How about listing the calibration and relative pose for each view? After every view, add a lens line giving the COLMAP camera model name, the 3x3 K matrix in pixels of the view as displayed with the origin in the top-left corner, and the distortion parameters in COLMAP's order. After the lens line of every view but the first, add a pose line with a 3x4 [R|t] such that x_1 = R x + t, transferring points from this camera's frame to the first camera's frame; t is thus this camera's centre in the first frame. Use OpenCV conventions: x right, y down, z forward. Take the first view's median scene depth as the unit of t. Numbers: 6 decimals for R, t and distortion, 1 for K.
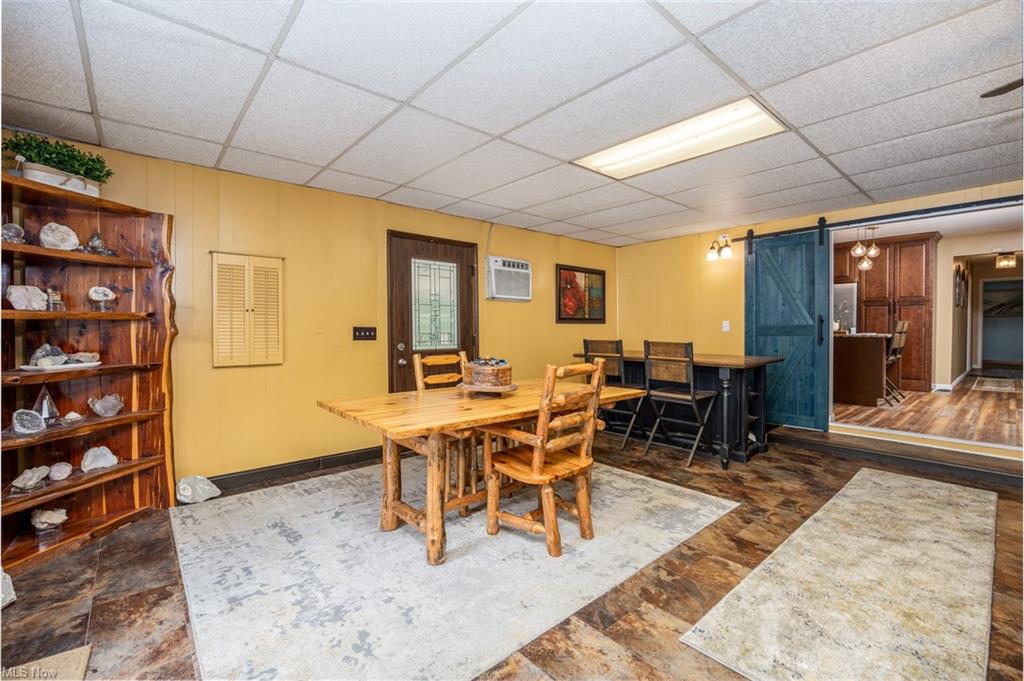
lens RADIAL K [[444.9, 0, 495.0], [0, 444.9, 335.7], [0, 0, 1]] dist [-0.011175, -0.000611]
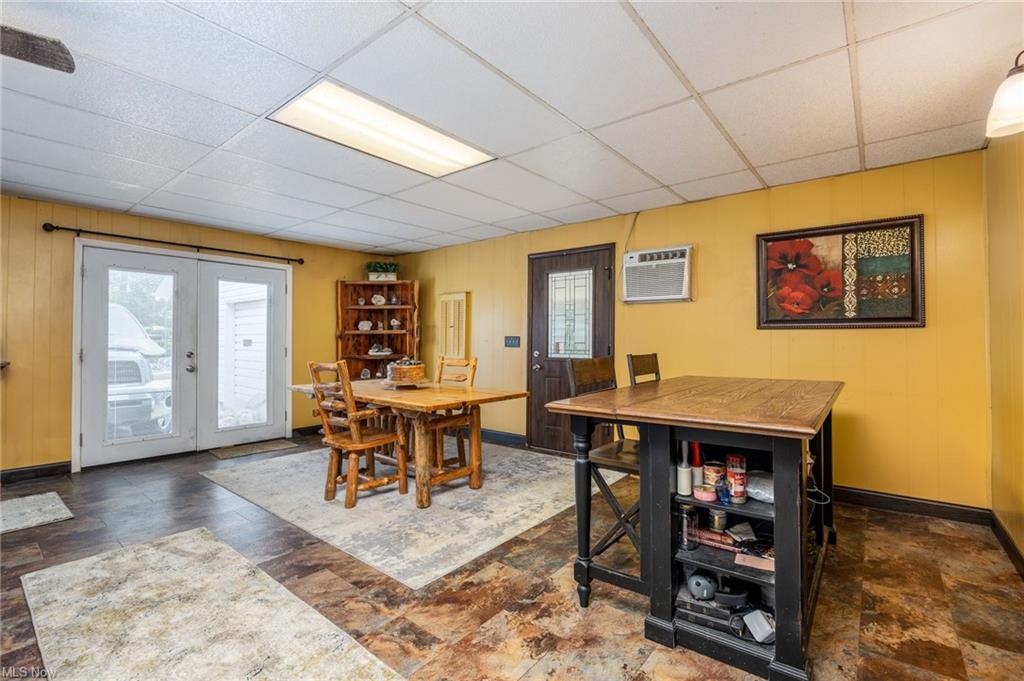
lens RADIAL K [[444.9, 0, 510.0], [0, 444.9, 330.0], [0, 0, 1]] dist [-0.011175, -0.000611]
pose [[0.194014, -0.023374, -0.980720, 1.171916], [-0.022829, 0.999338, -0.028334, -0.002520], [0.980733, 0.027886, 0.193352, 0.929105]]
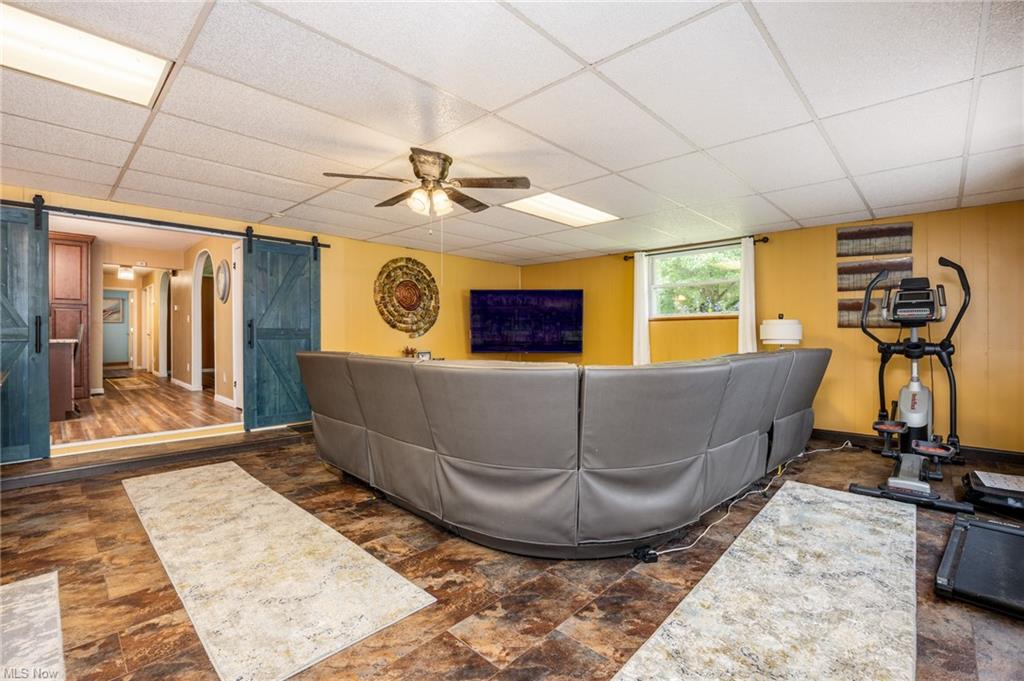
lens RADIAL K [[444.9, 0, 538.9], [0, 444.9, 335.4], [0, 0, 1]] dist [-0.011175, -0.000611]
pose [[-0.147928, -0.003287, 0.988993, -0.254569], [0.017088, 0.999837, 0.005879, -0.000579], [-0.988850, 0.017770, -0.147848, 0.289576]]
